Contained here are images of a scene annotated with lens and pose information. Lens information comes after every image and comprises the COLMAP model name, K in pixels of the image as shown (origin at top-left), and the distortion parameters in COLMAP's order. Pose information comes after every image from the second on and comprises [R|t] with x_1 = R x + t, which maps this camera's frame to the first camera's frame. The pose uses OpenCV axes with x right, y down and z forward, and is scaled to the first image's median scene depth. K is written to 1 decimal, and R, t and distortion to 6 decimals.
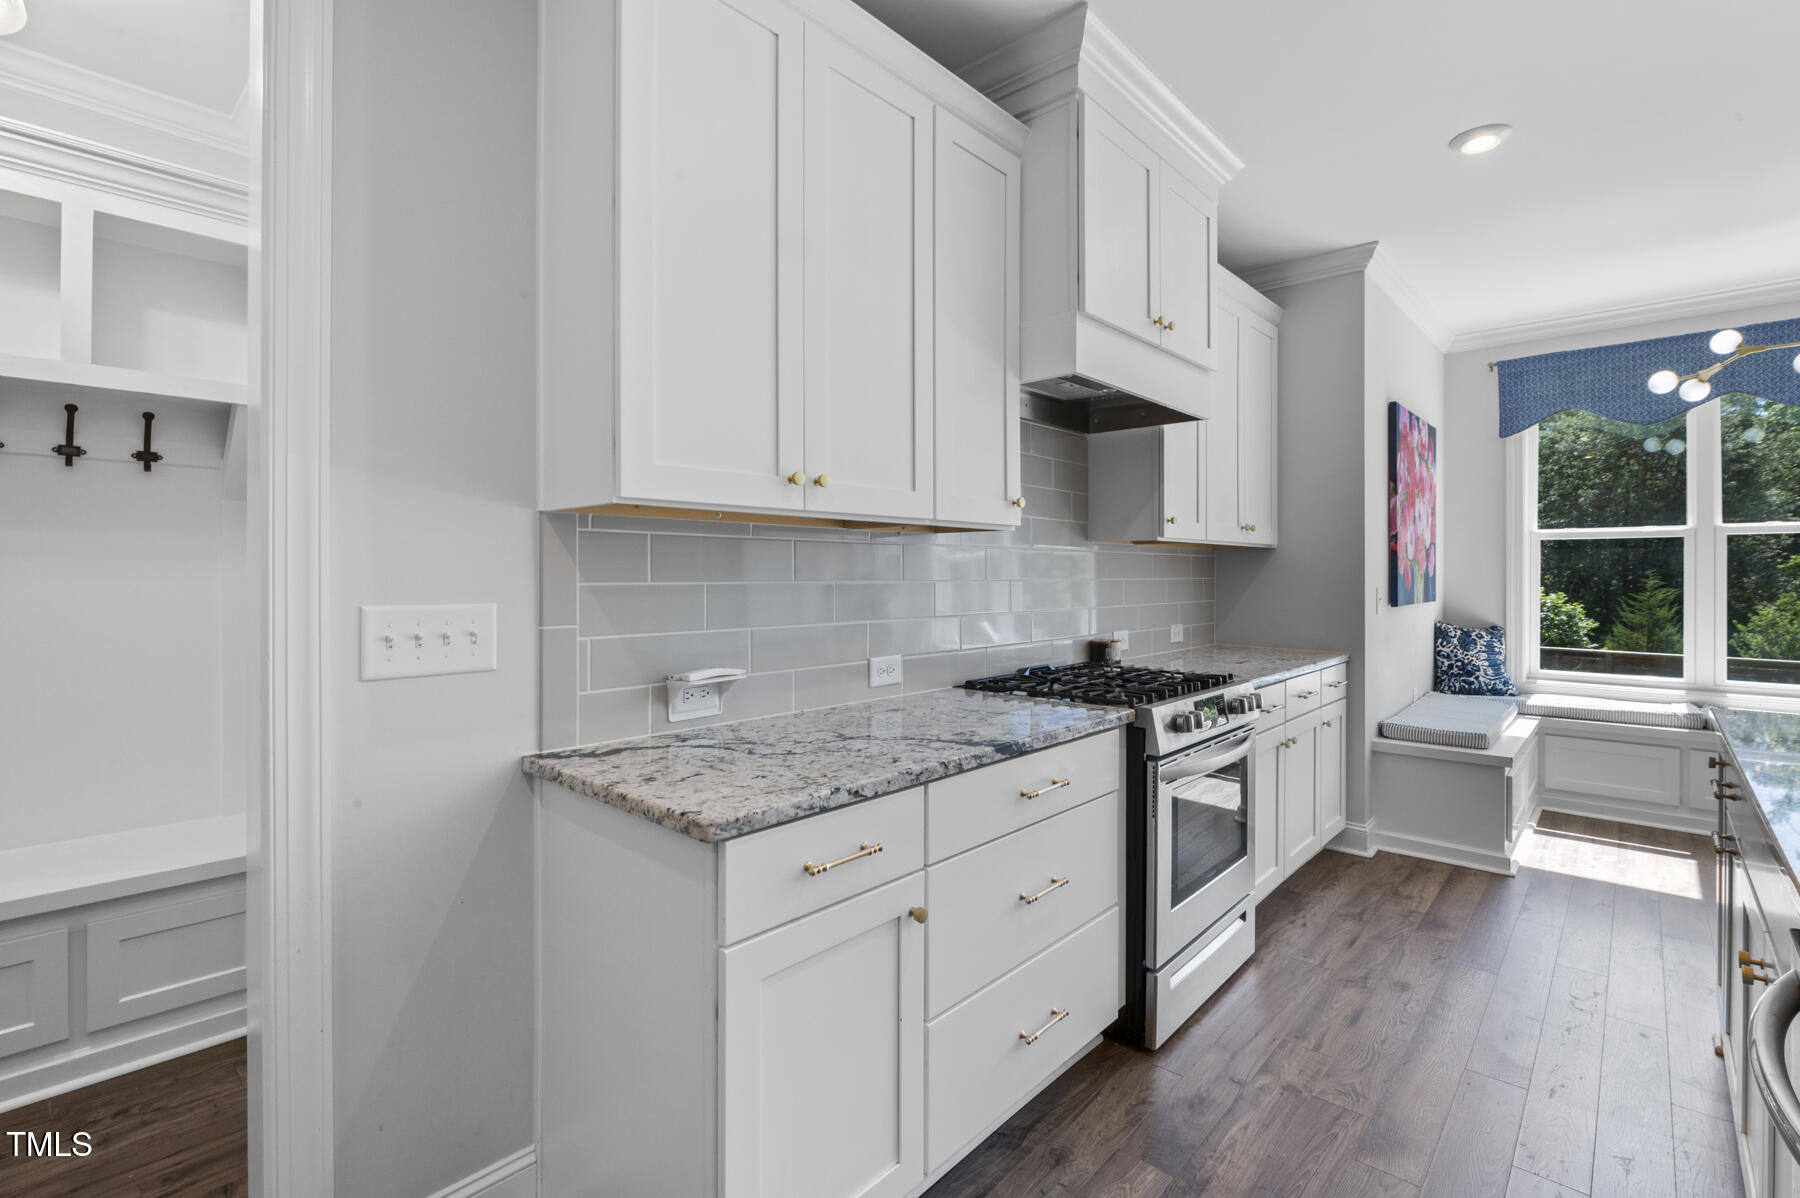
lens RADIAL K [[808.9, 0, 920.2], [0, 808.9, 569.2], [0, 0, 1]] dist [-0.012718, 0.000675]
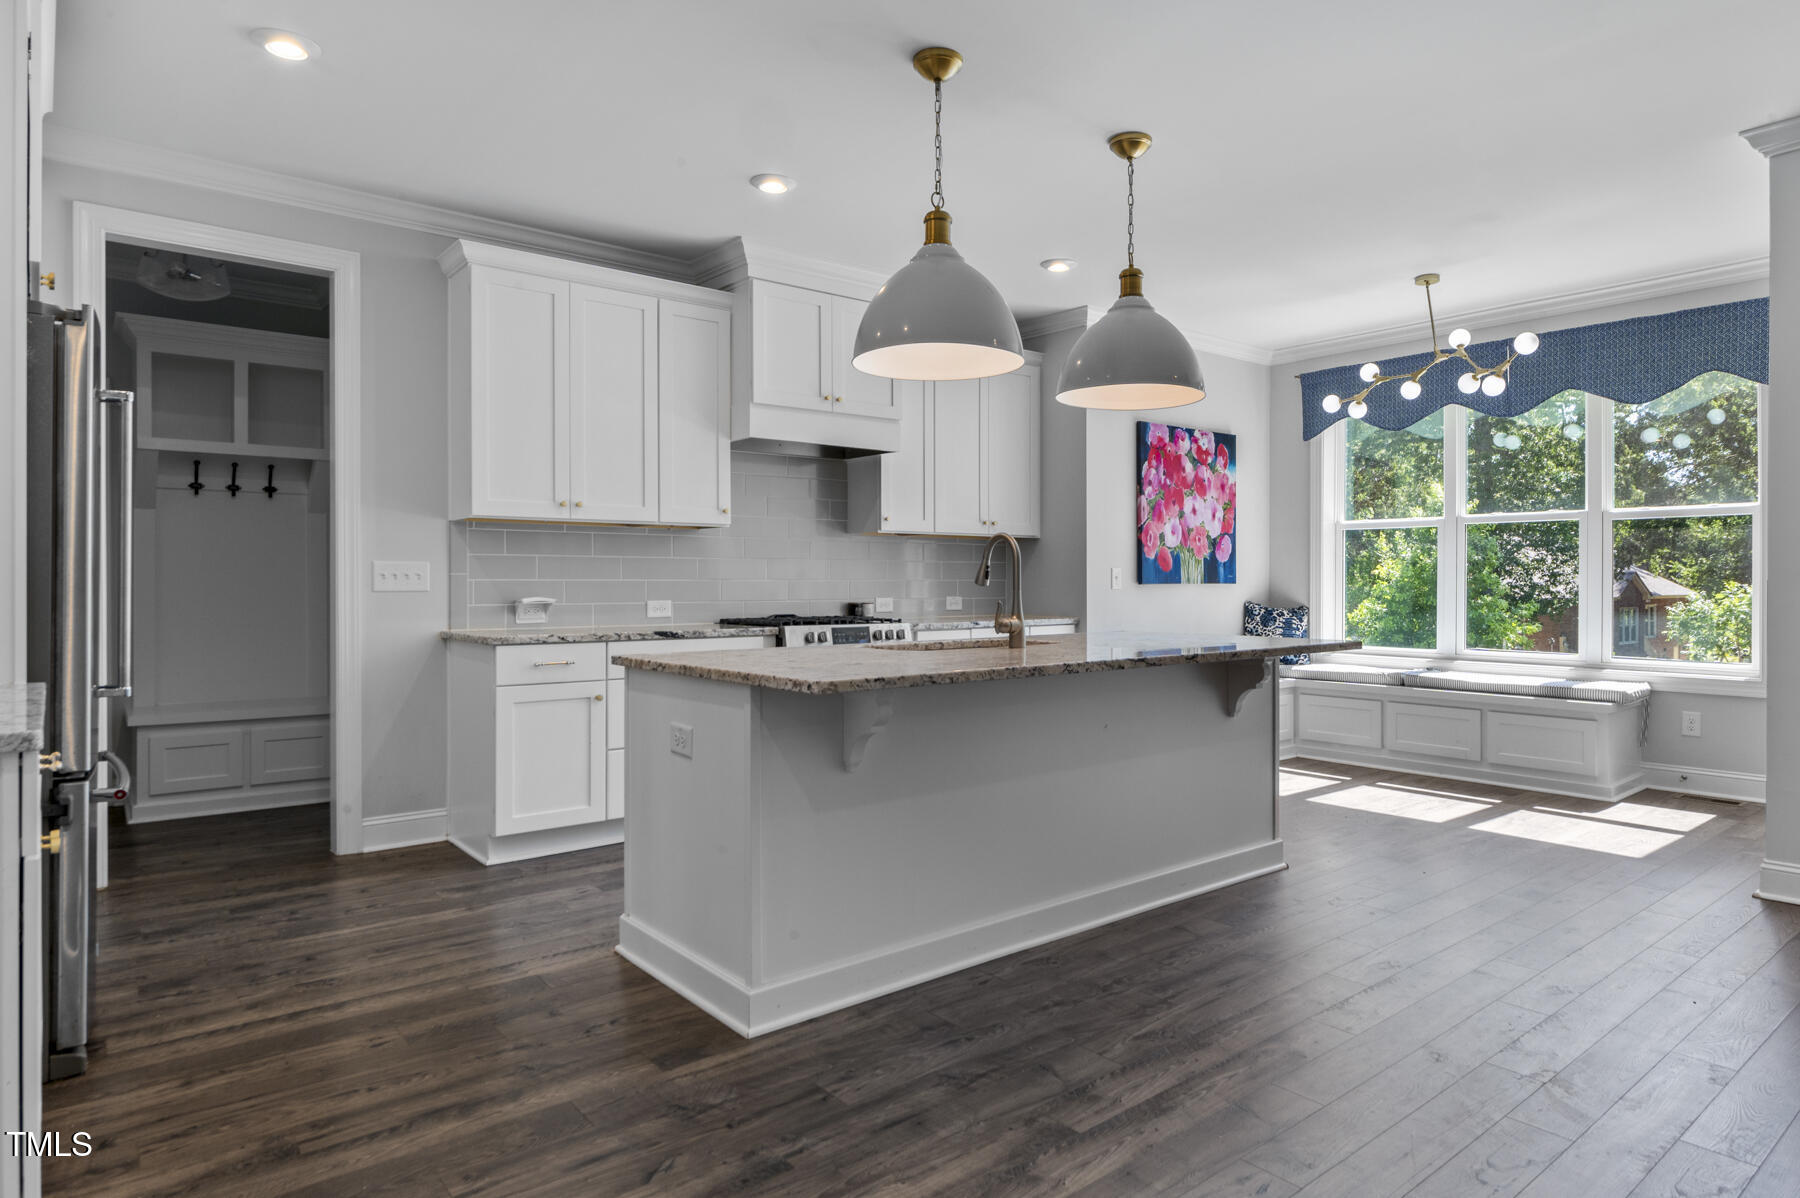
lens RADIAL K [[1047.1, 0, 933.0], [0, 1047.1, 579.7], [0, 0, 1]] dist [-0.005637, -0.000437]
pose [[0.989651, -0.000301, -0.143492, 0.502300], [0.001042, 0.999987, 0.005089, 0.030682], [0.143488, -0.005186, 0.989638, -0.659987]]
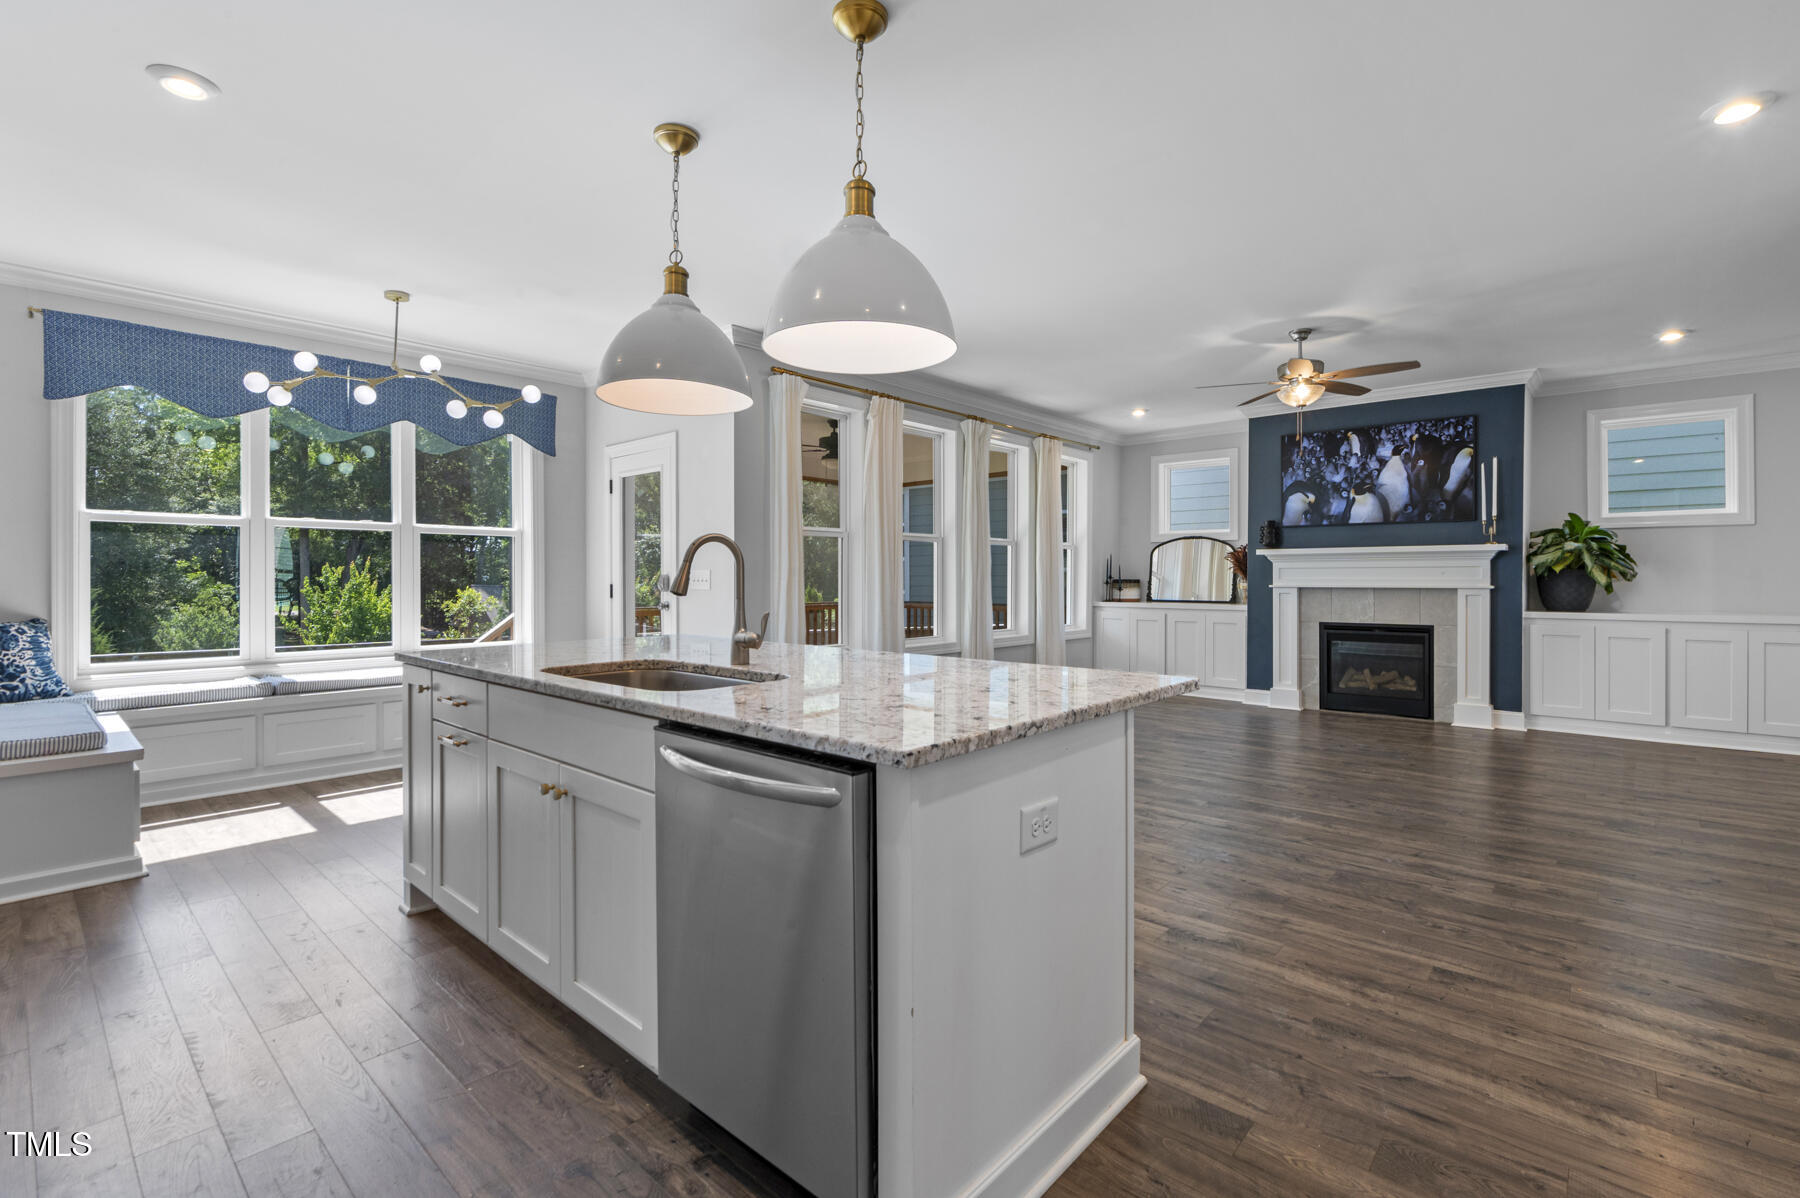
lens RADIAL K [[808.9, 0, 906.6], [0, 808.9, 579.8], [0, 0, 1]] dist [-0.012718, 0.000675]
pose [[-0.009271, -0.002008, 0.999955, -0.167202], [-0.006148, 0.999979, 0.001951, 0.026986], [-0.999938, -0.006129, -0.009283, 0.106826]]
